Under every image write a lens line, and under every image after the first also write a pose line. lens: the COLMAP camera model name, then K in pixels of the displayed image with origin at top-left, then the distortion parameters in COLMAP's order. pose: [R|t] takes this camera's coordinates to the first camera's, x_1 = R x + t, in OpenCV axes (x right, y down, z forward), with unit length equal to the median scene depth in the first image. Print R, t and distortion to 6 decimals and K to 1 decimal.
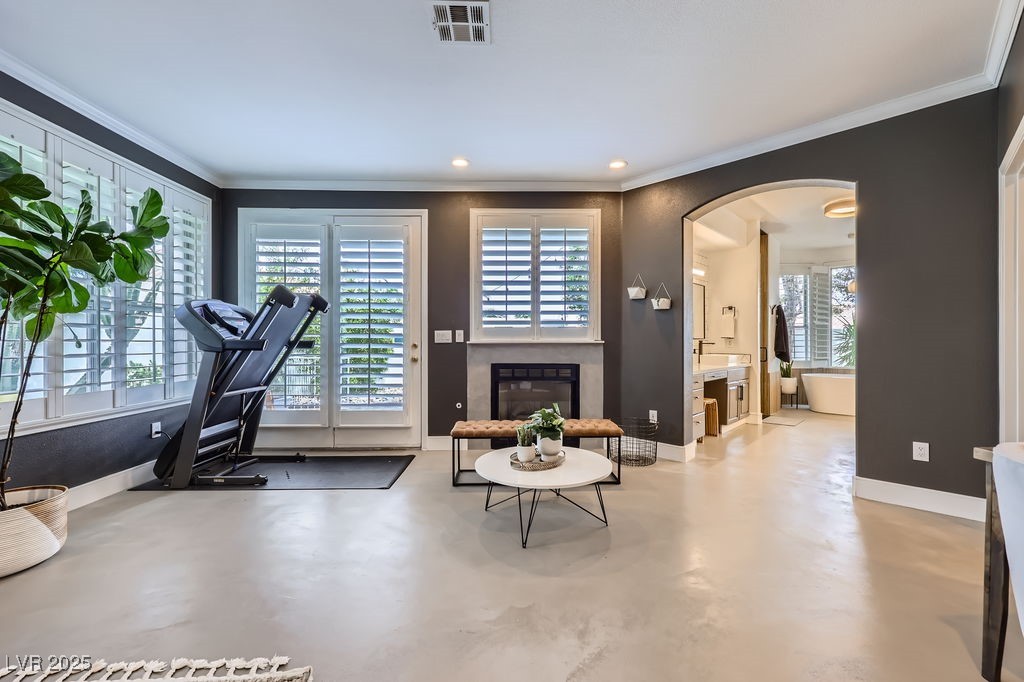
lens RADIAL K [[417.5, 0, 514.7], [0, 417.5, 344.5], [0, 0, 1]] dist [0.002111, 0.000681]
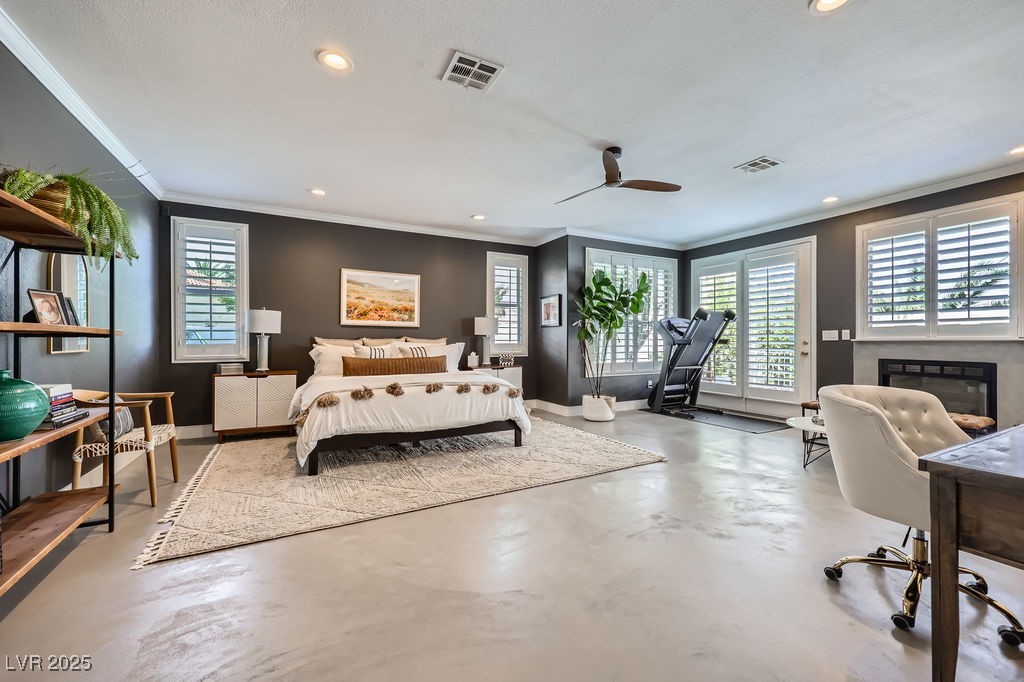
lens RADIAL K [[417.5, 0, 512.5], [0, 417.5, 341.4], [0, 0, 1]] dist [0.002111, 0.000681]
pose [[0.453687, 0.000207, -0.891161, 0.552346], [-0.004123, 0.999990, -0.001867, 0.005331], [0.891152, 0.004521, 0.453683, -0.433078]]
